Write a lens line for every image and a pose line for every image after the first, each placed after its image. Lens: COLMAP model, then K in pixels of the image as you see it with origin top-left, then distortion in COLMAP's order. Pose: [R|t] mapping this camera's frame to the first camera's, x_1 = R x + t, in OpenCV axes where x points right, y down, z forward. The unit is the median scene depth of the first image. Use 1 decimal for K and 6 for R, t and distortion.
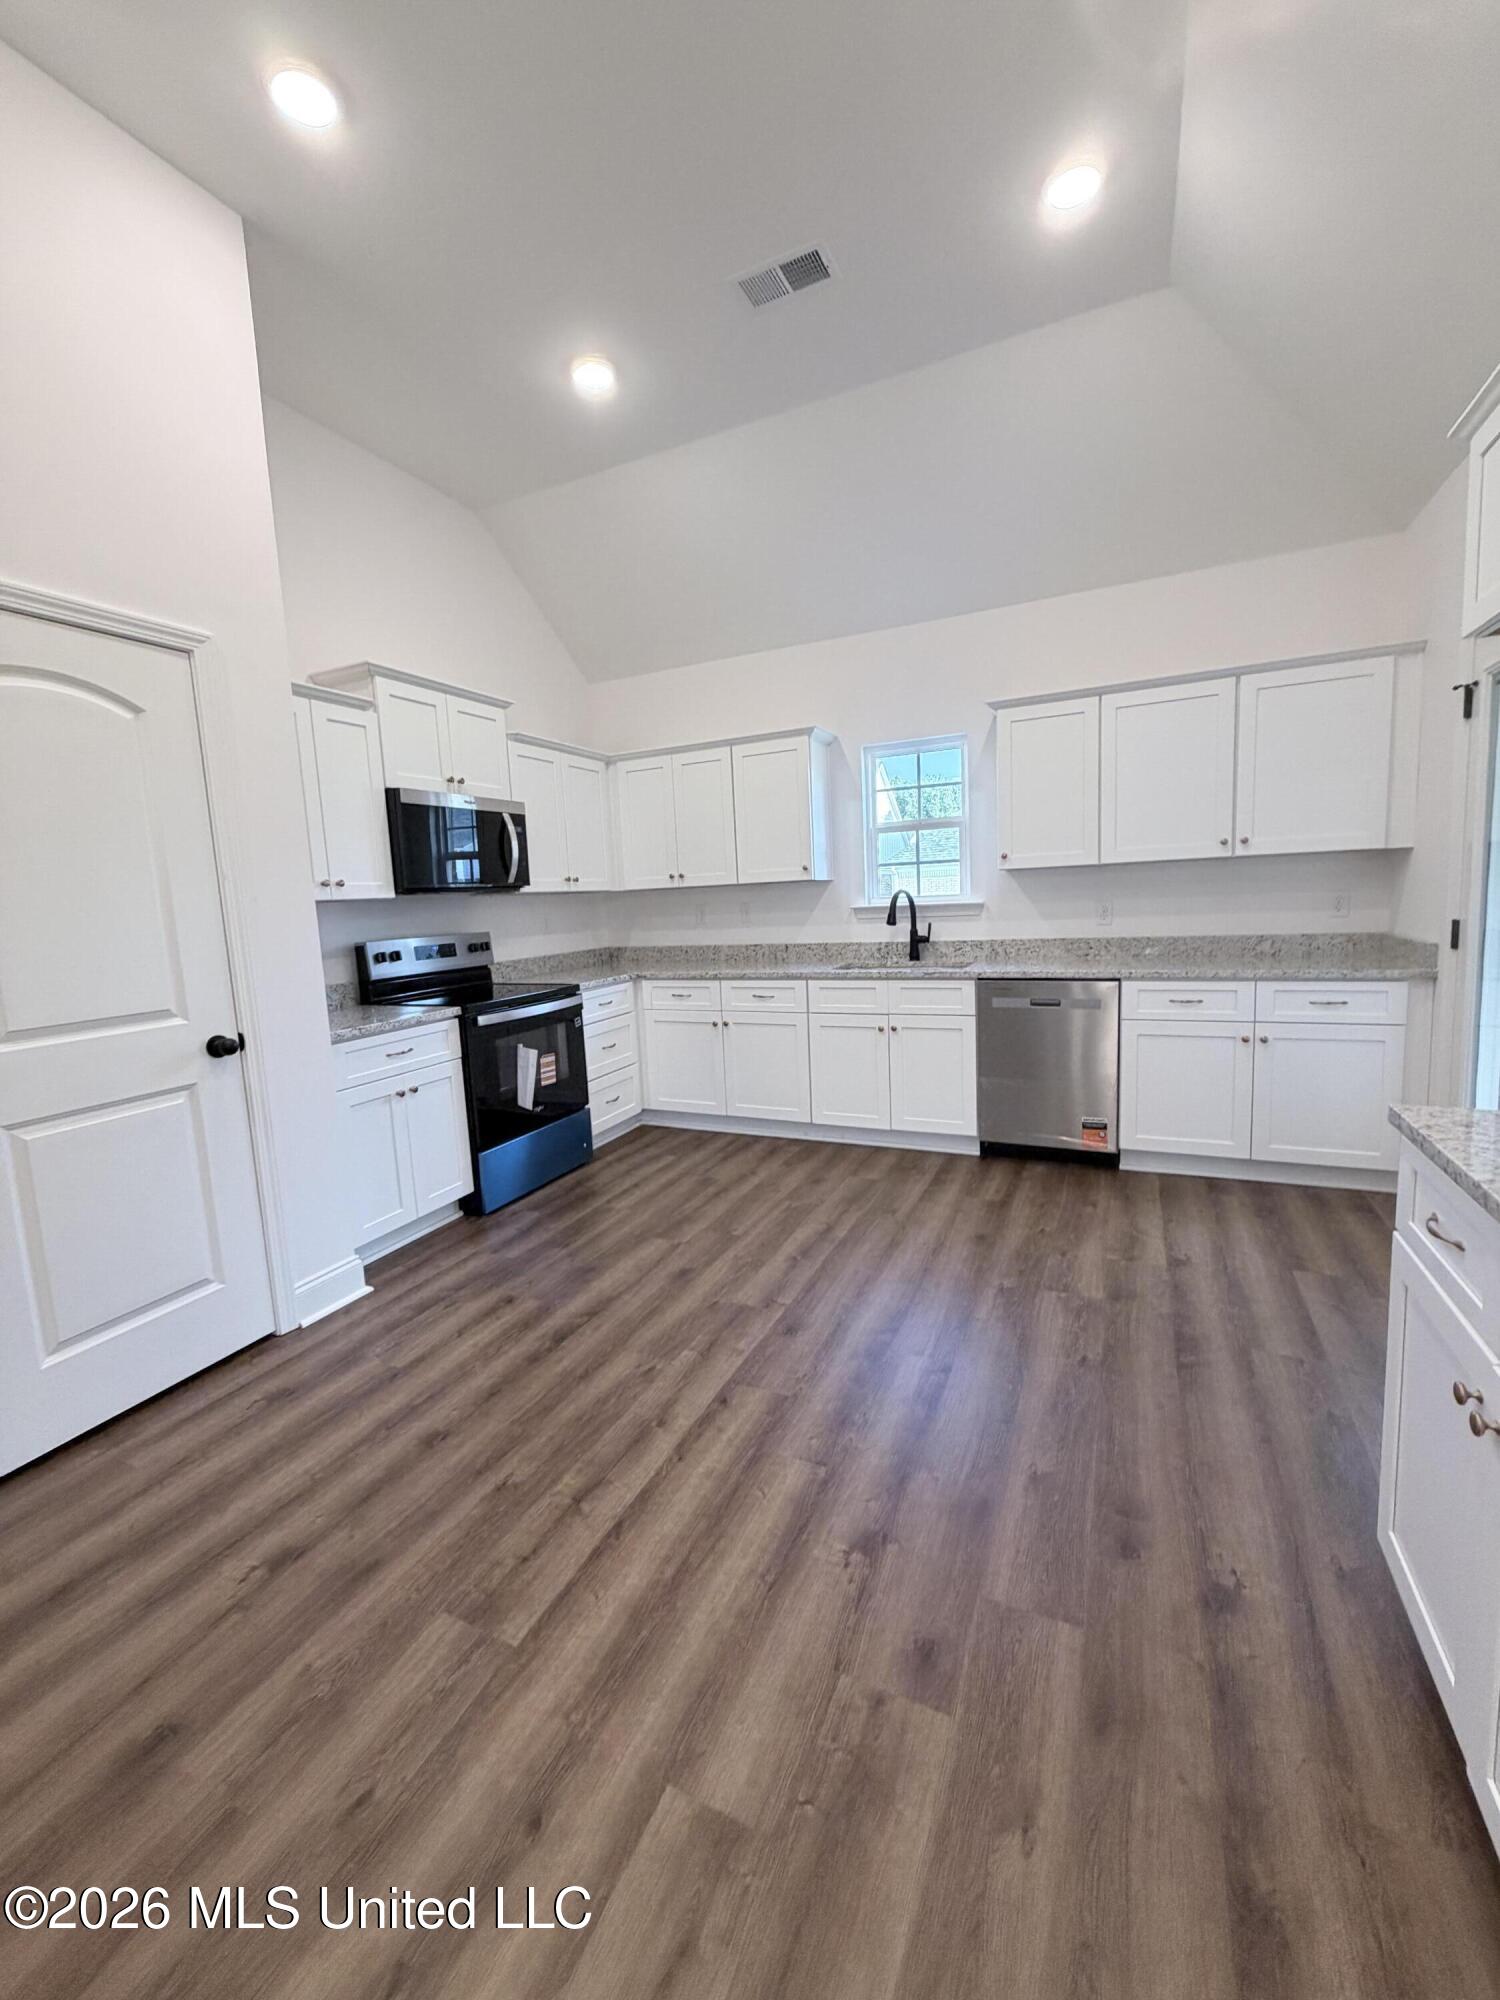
lens RADIAL K [[799.0, 0, 753.3], [0, 799.0, 996.5], [0, 0, 1]] dist [0.001917, 0.000256]
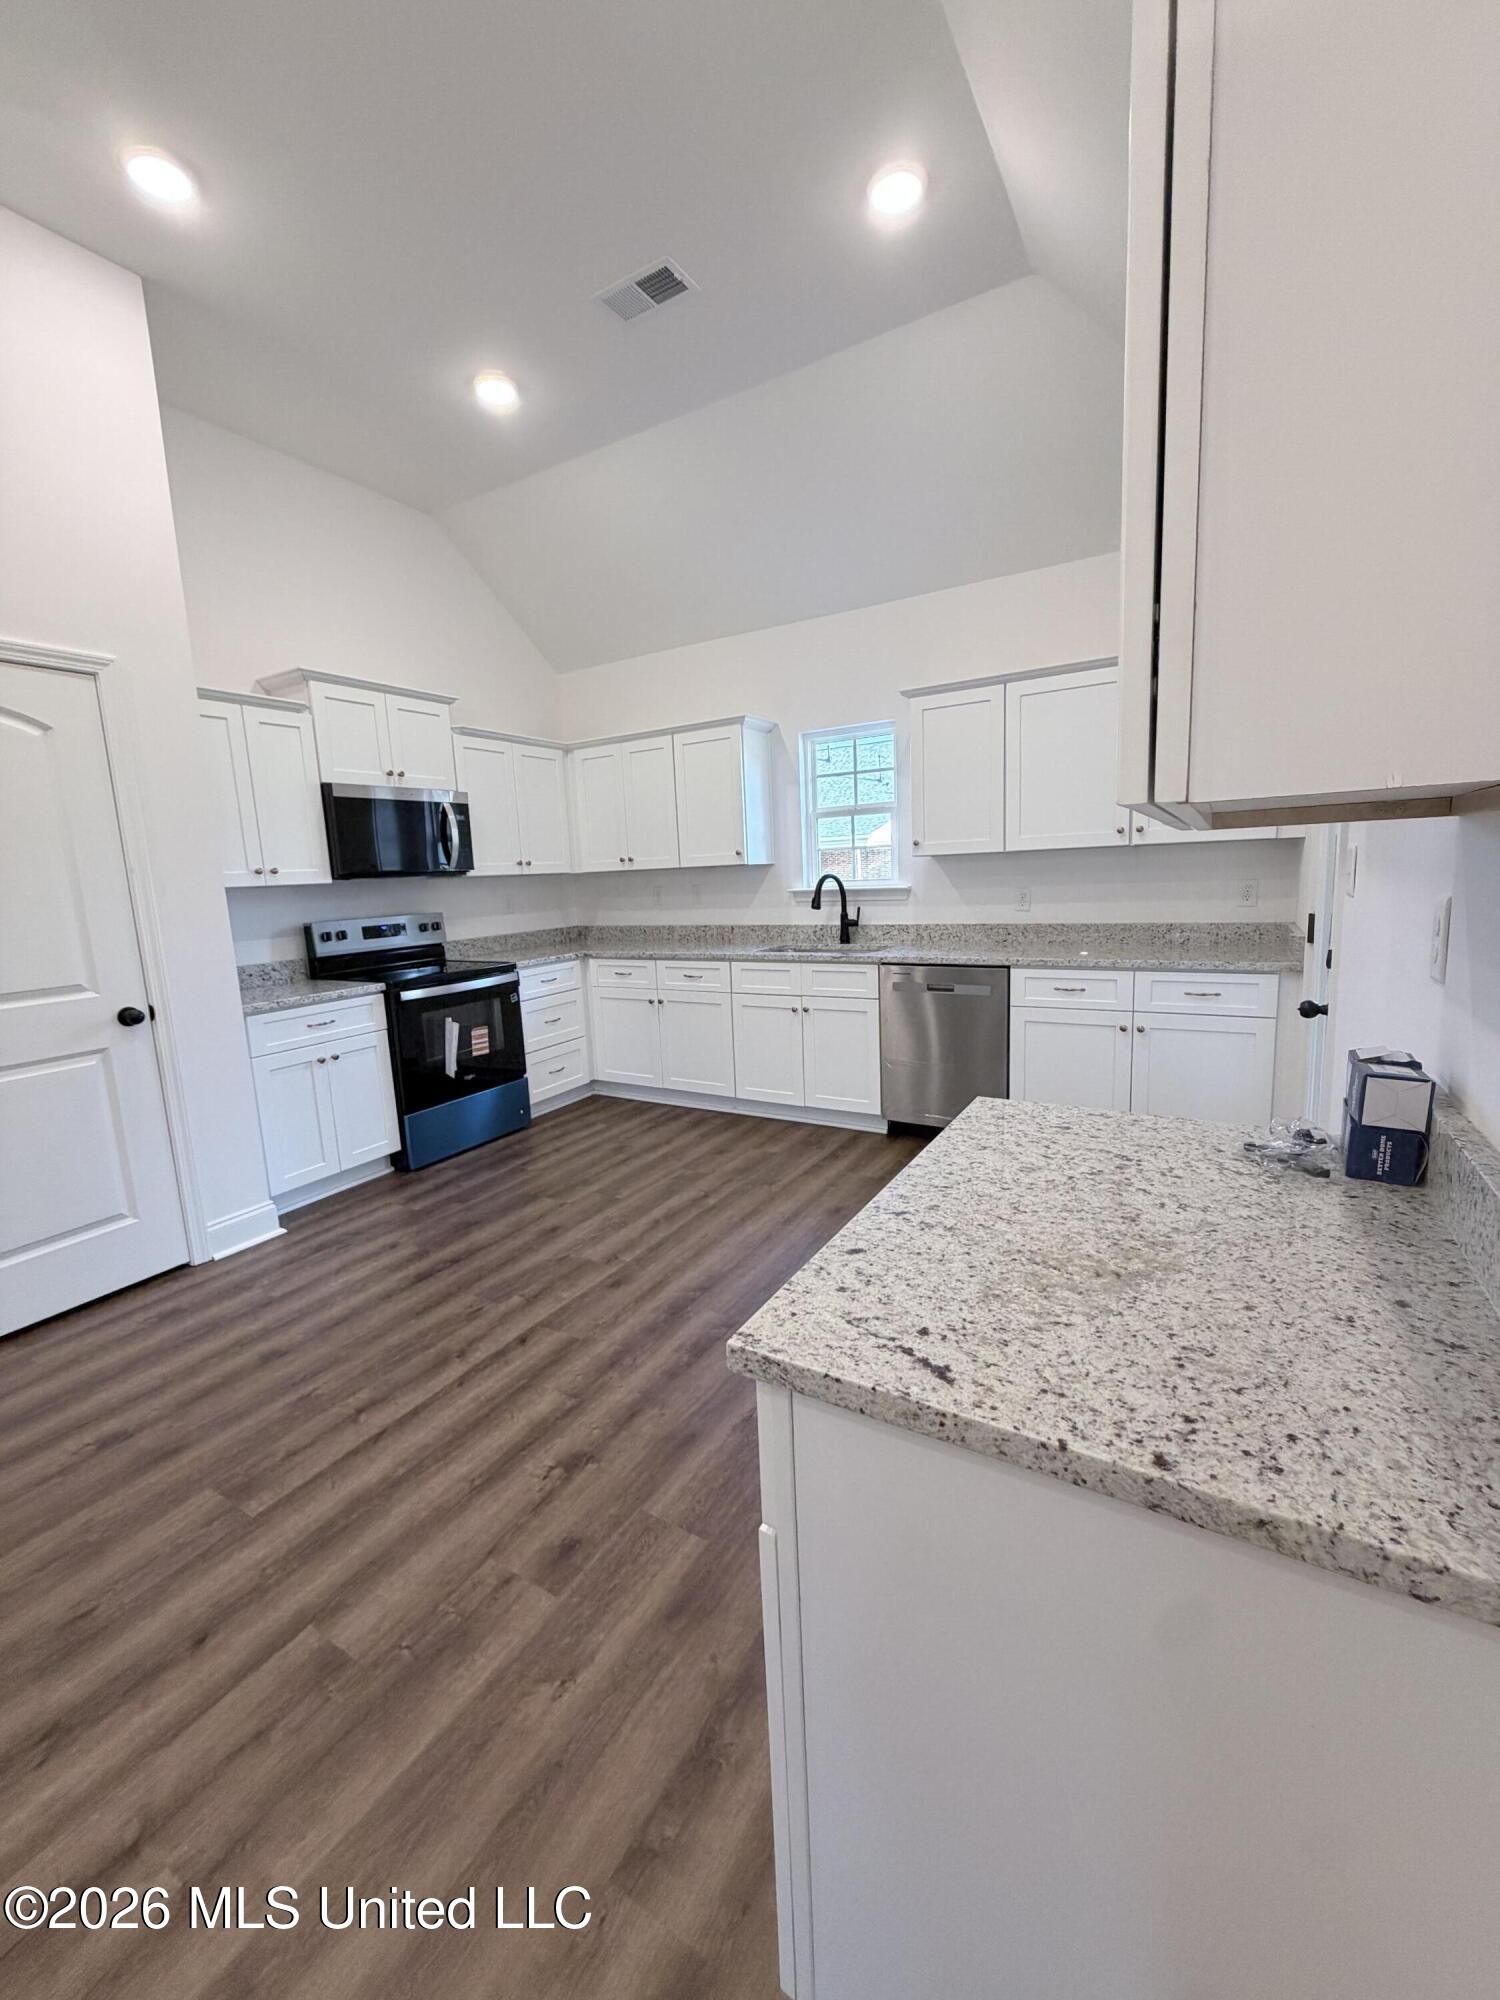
lens RADIAL K [[799.0, 0, 751.1], [0, 799.0, 996.8], [0, 0, 1]] dist [0.001917, 0.000256]
pose [[0.995171, 0.018430, -0.096408, 0.261317], [-0.015031, 0.999244, 0.035863, -0.016624], [0.096996, -0.034241, 0.994696, -0.052169]]
